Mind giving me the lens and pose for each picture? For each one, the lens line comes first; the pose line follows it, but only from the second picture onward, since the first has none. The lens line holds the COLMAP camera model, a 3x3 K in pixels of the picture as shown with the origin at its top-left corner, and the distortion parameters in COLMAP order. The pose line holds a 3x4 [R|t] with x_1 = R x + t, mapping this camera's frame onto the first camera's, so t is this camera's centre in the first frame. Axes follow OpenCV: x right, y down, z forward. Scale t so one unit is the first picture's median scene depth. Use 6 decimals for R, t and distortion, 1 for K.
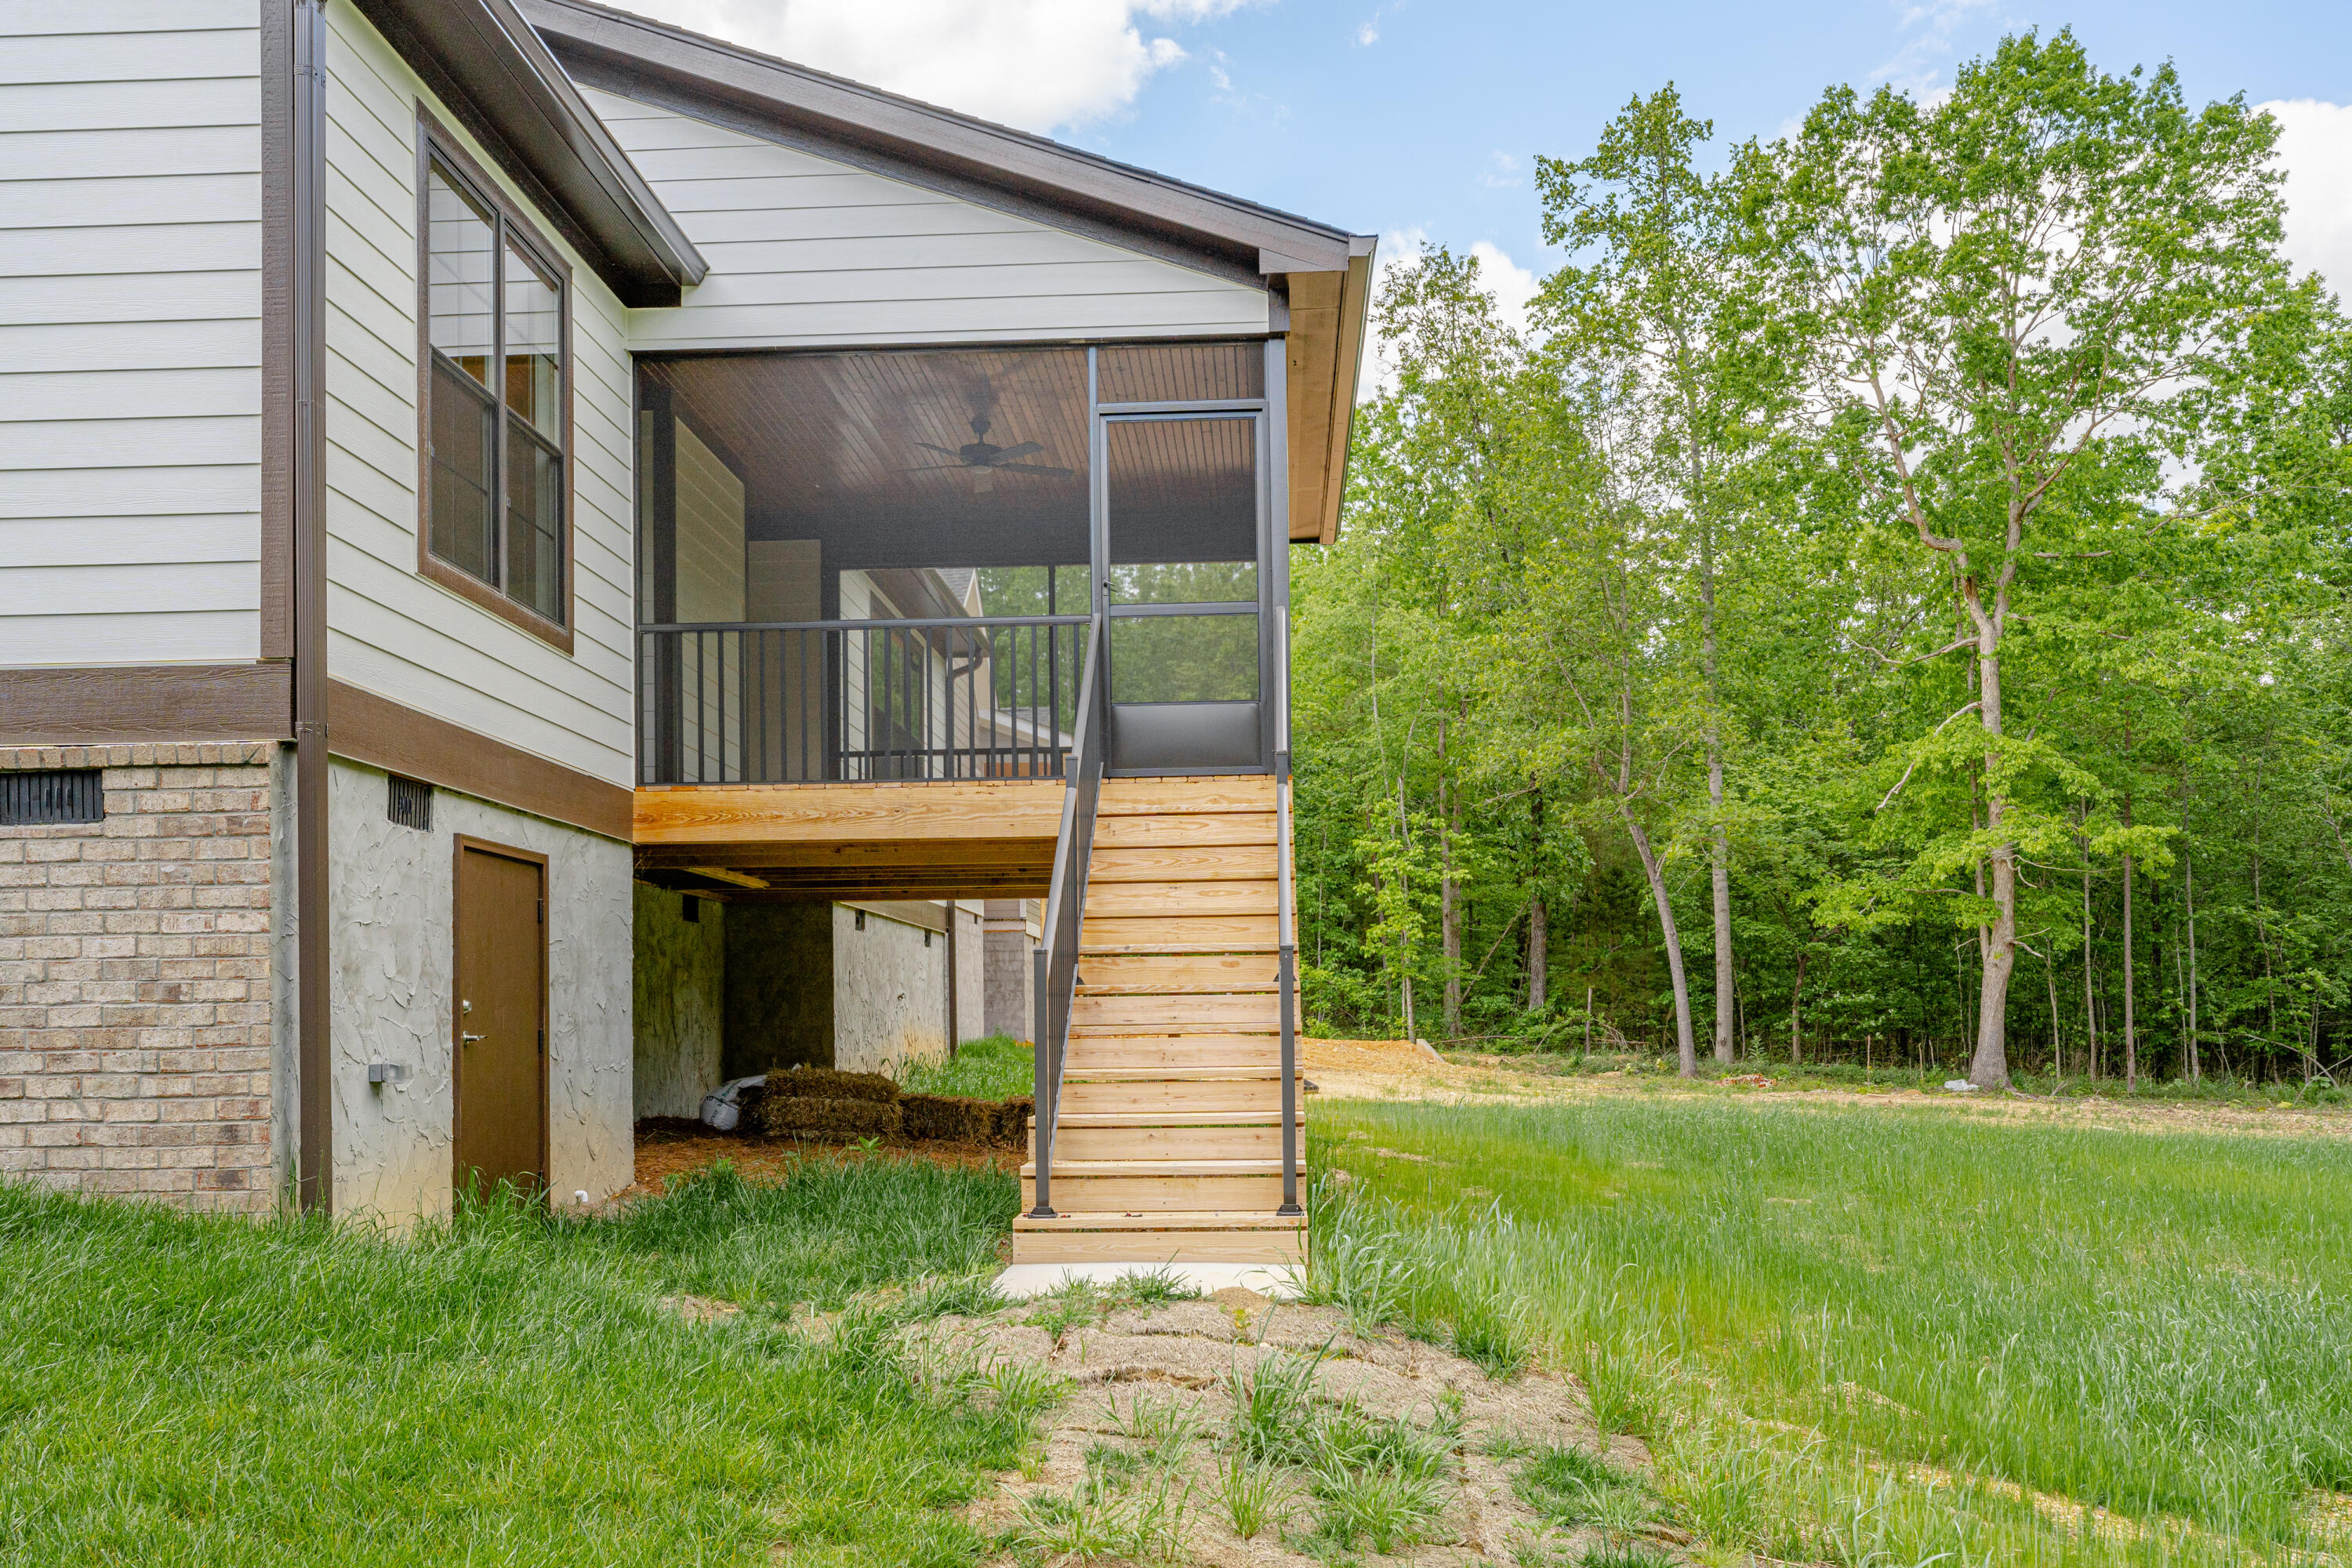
lens RADIAL K [[1903.6, 0, 1215.0], [0, 1903.6, 974.8], [0, 0, 1]] dist [-0.017045, 0.022054]
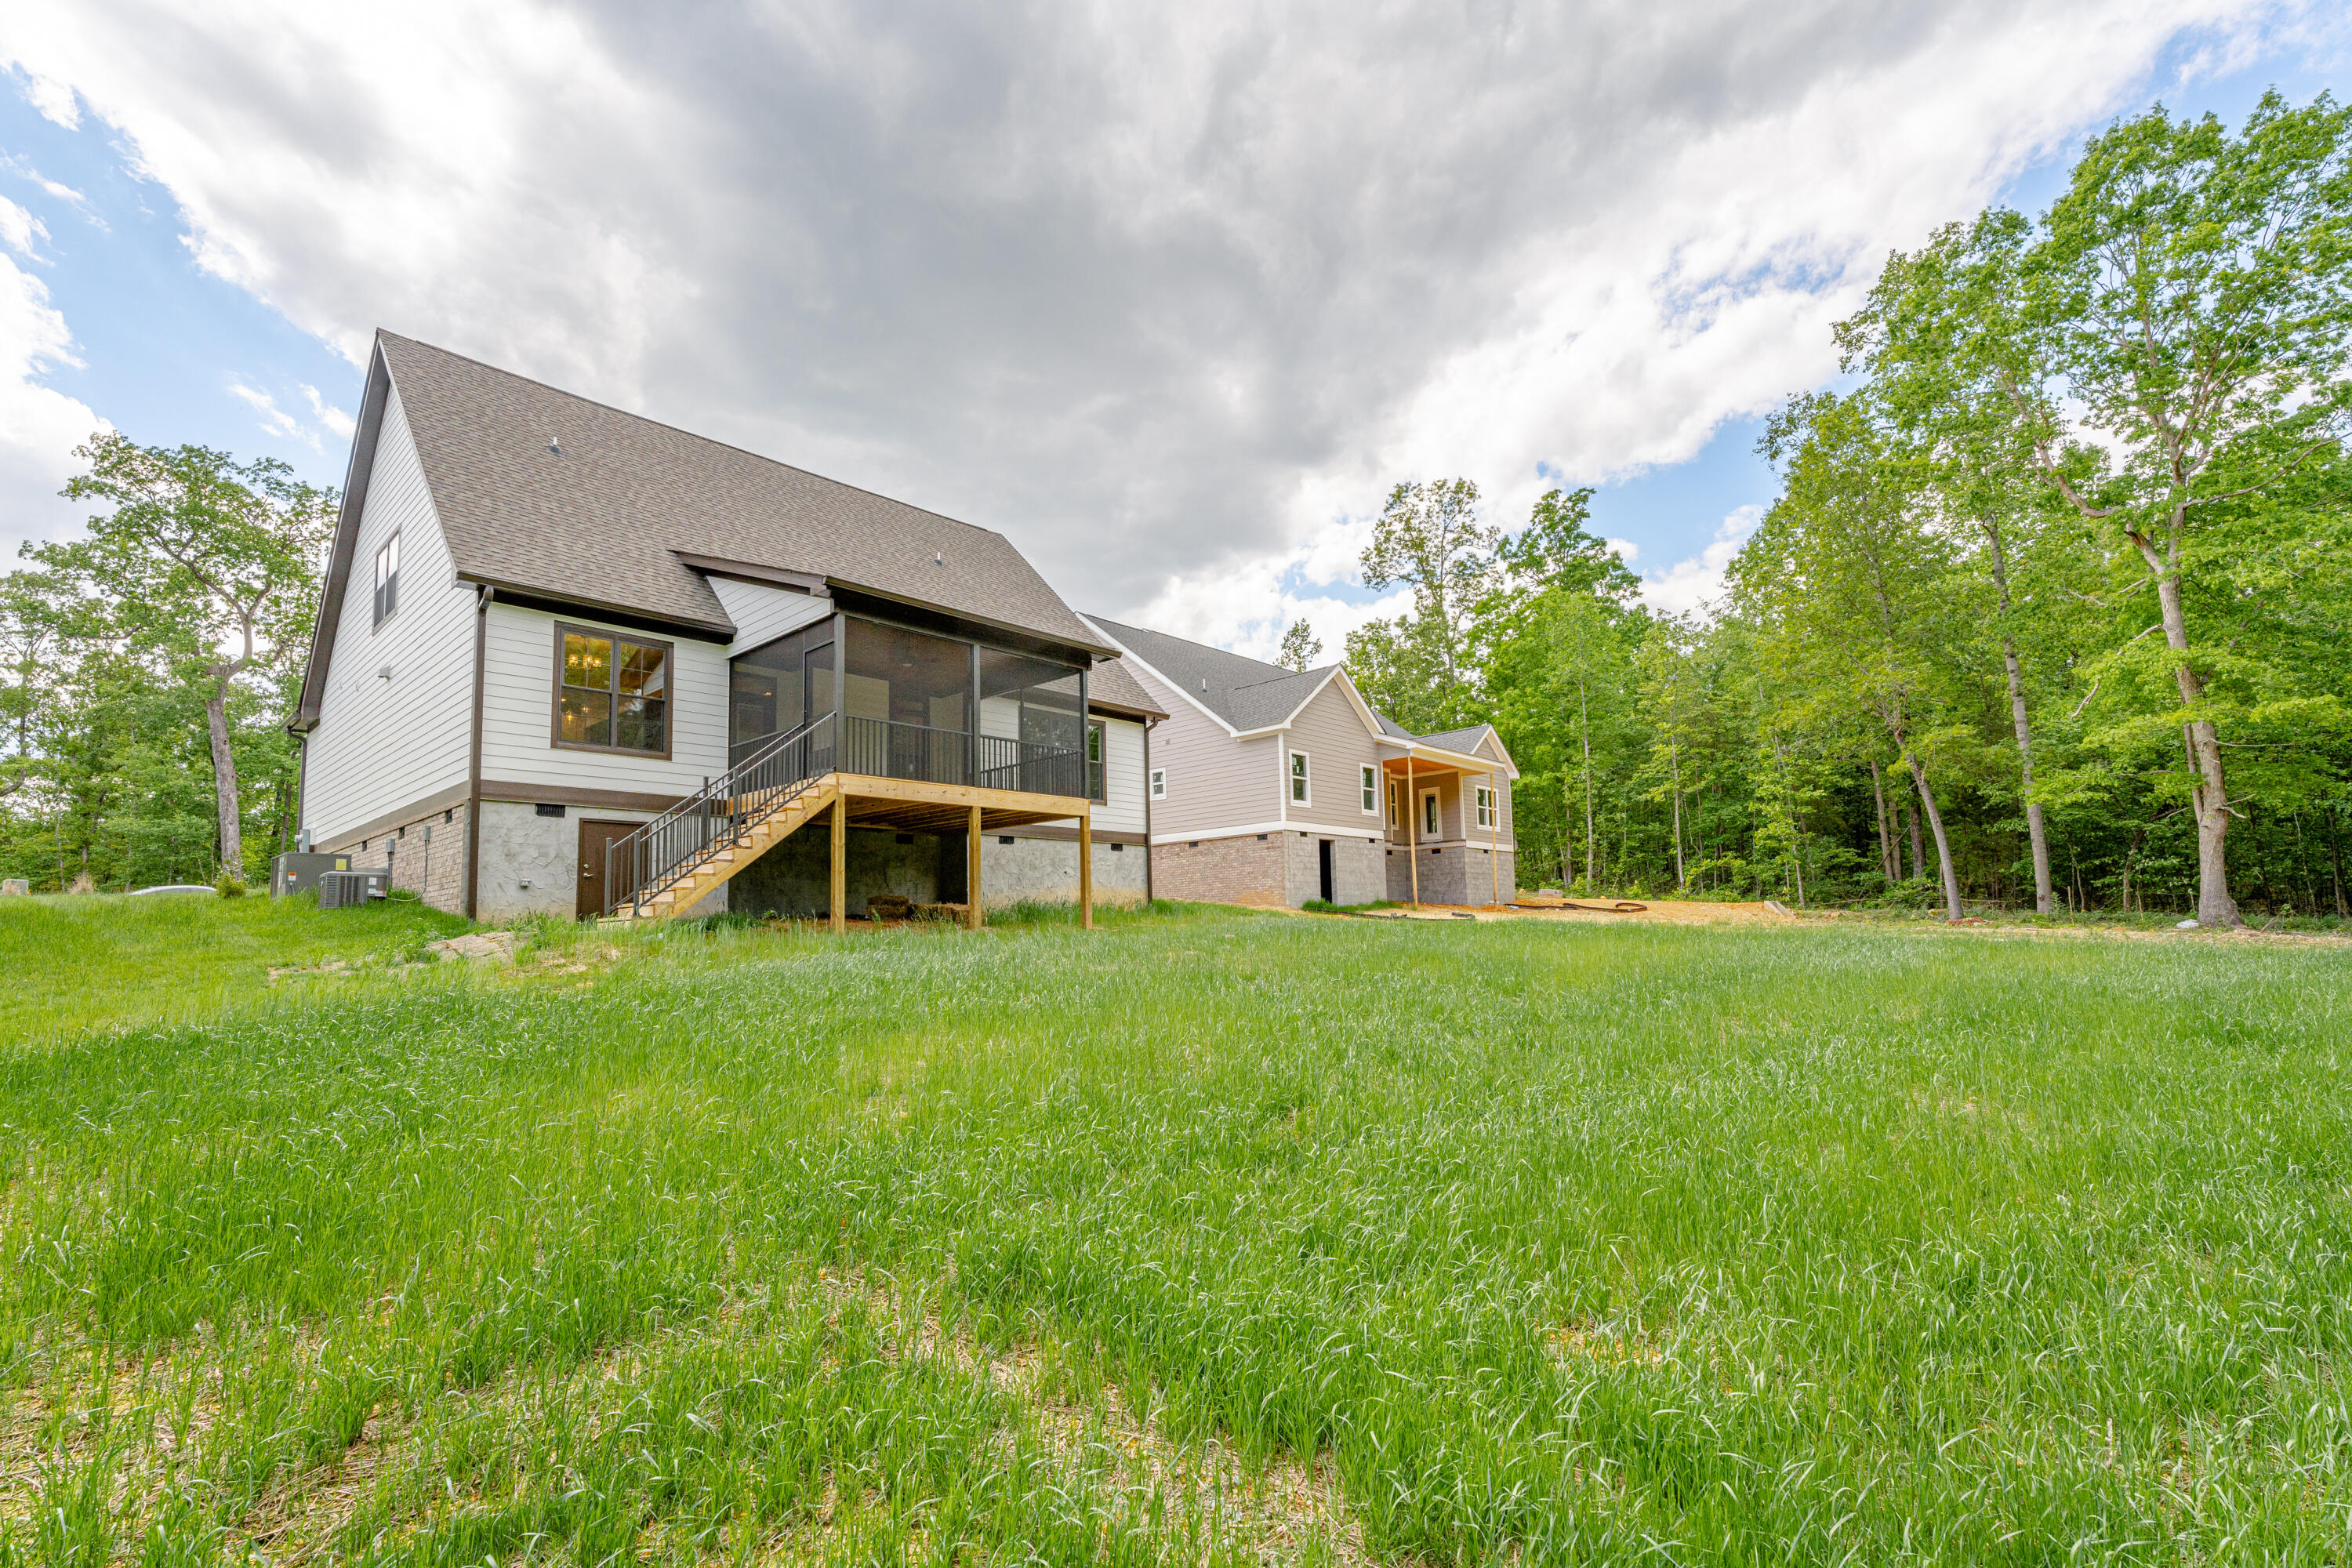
lens RADIAL K [[1034.4, 0, 1180.2], [0, 1034.4, 798.3], [0, 0, 1]] dist [0.004148, -0.001549]
pose [[0.765216, -0.086869, -0.637886, 0.470425], [0.030716, 0.994652, -0.098608, 0.031786], [0.643040, 0.055863, 0.763792, 0.069866]]
